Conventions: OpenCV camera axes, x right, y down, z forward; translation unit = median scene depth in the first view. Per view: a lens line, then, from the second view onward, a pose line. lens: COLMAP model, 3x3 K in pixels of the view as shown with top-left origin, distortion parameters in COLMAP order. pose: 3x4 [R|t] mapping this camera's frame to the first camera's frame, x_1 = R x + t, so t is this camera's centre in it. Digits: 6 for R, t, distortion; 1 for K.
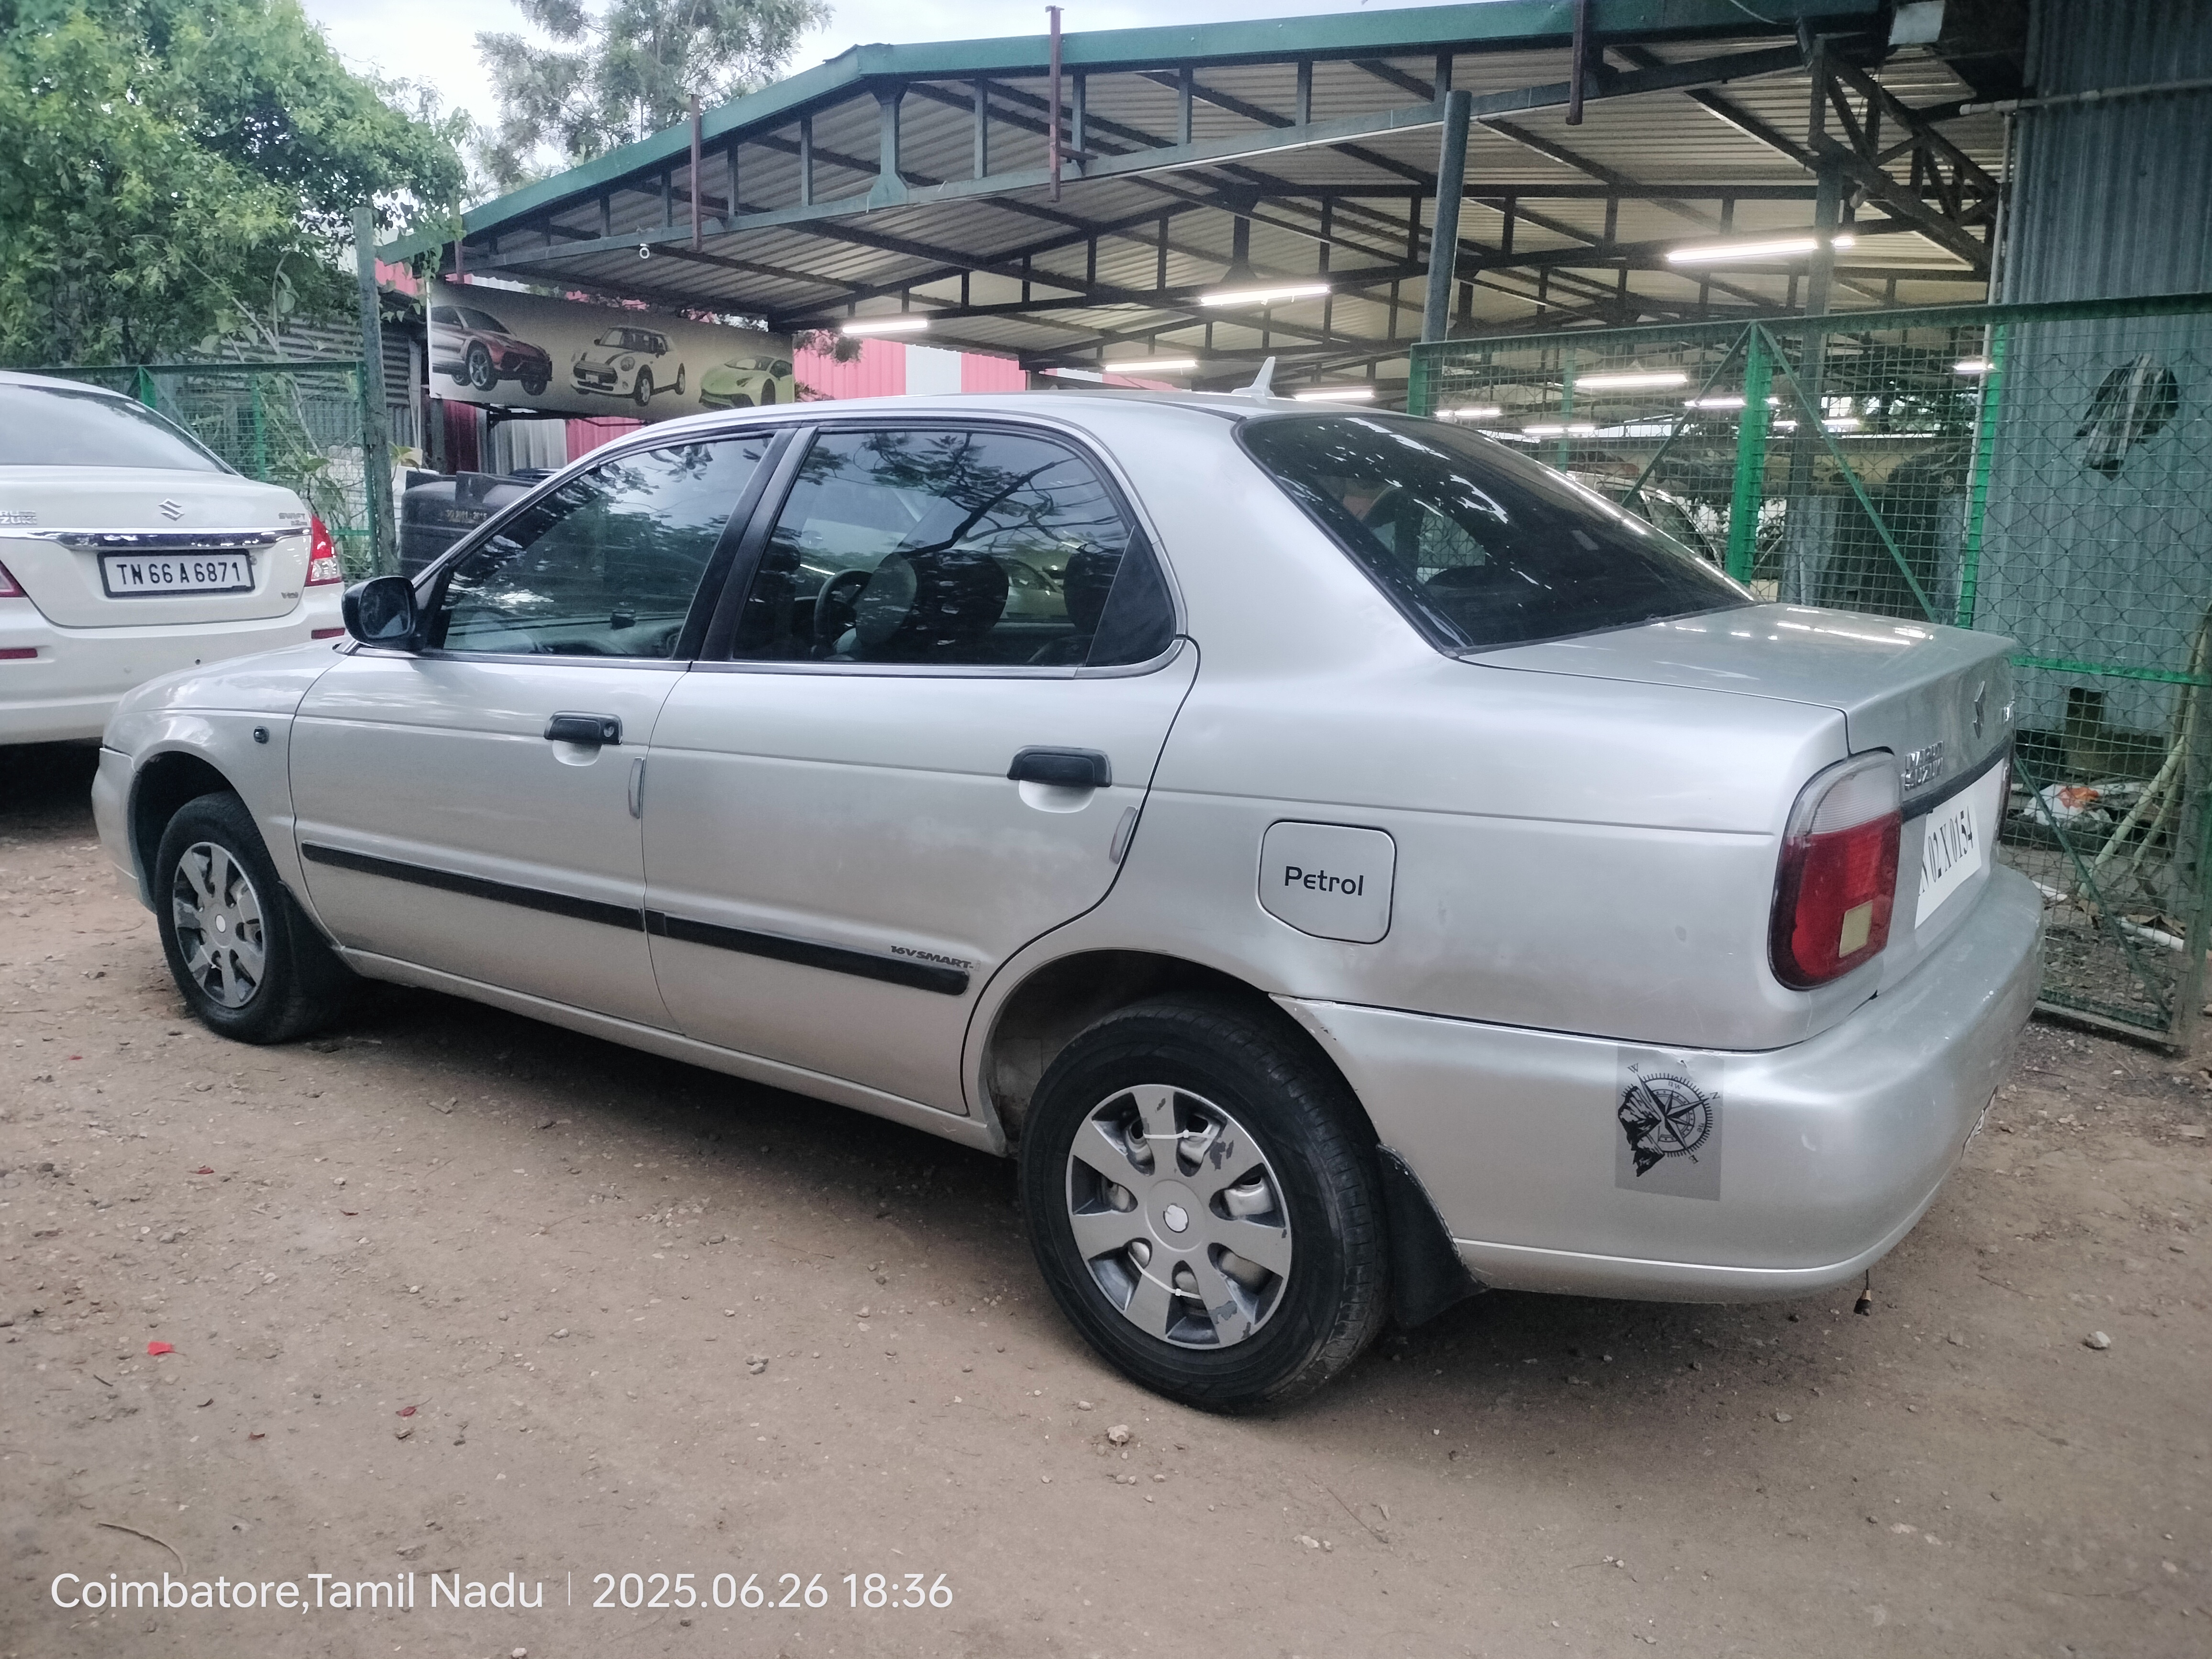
lens RADIAL K [[1734.3, 0, 1106.0], [0, 1734.3, 829.5], [0, 0, 1]] dist [0.004485, 0.004323]
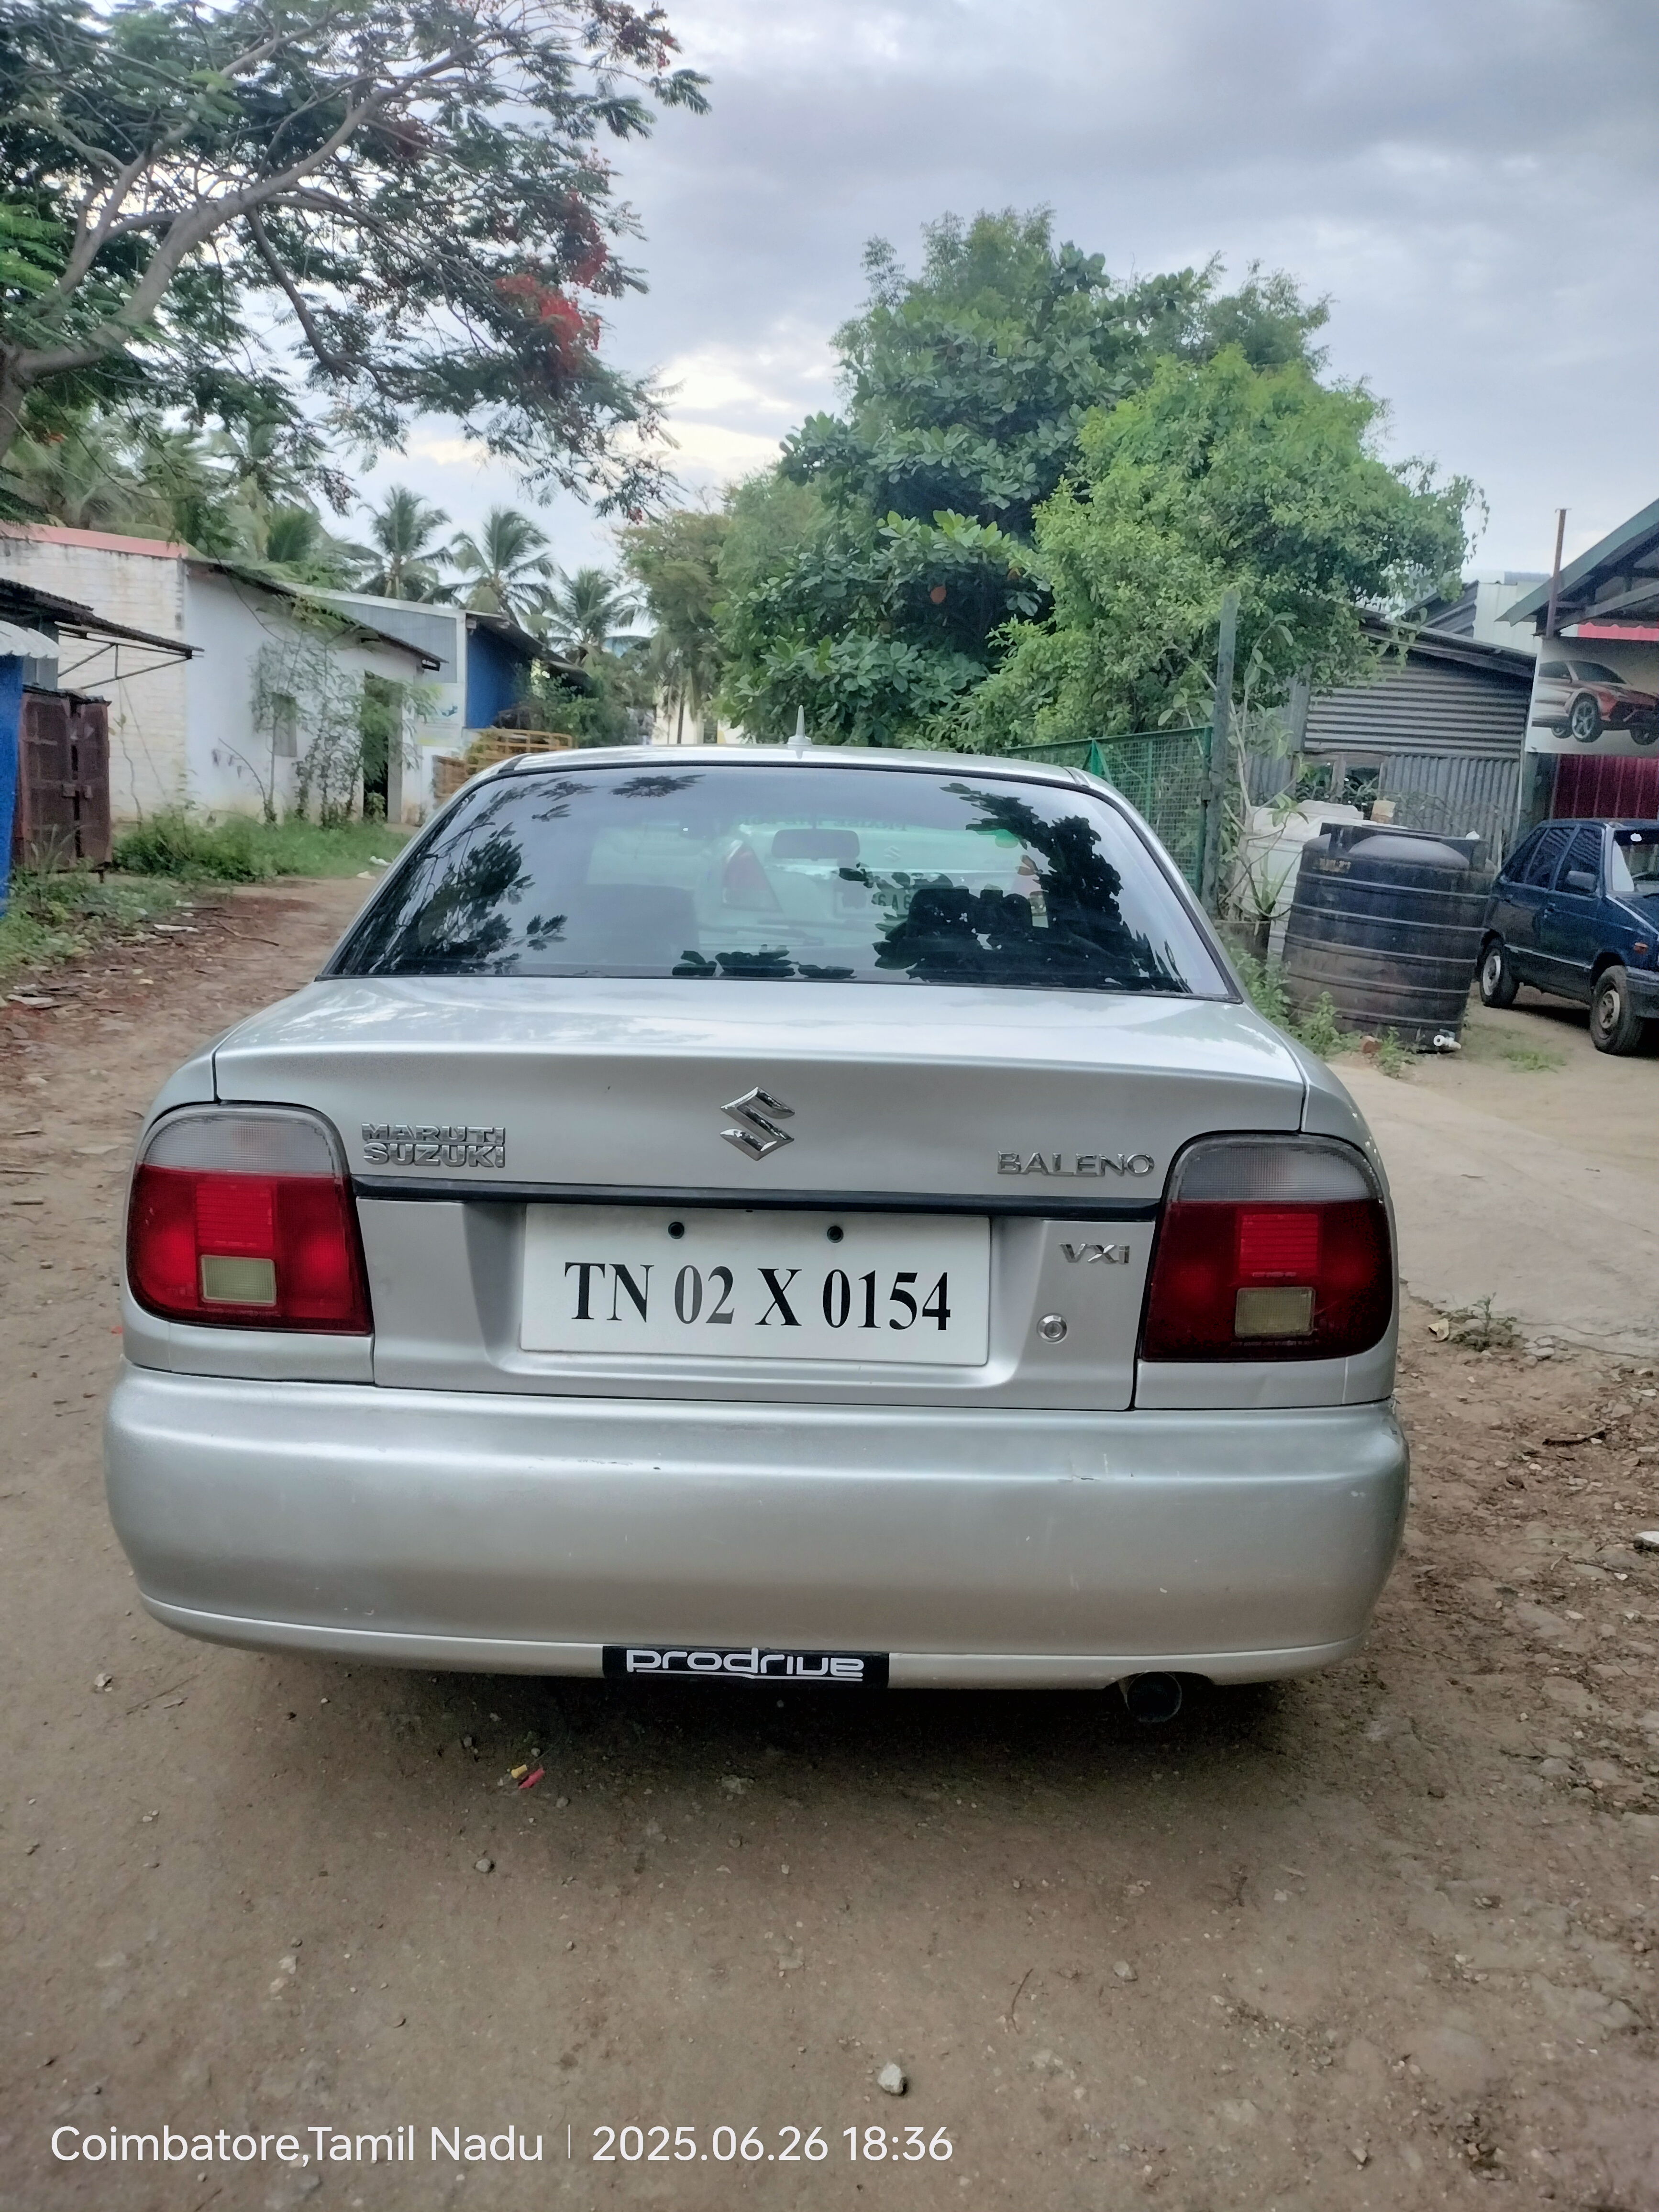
lens RADIAL K [[1704.2, 0, 829.5], [0, 1704.2, 1106.0], [0, 0, 1]] dist [0.004993, -0.000087]
pose [[0.532482, 0.136592, -0.835348, 0.258229], [-0.170384, 0.983989, 0.052288, -0.027163], [0.829115, 0.114488, 0.547230, 0.138064]]
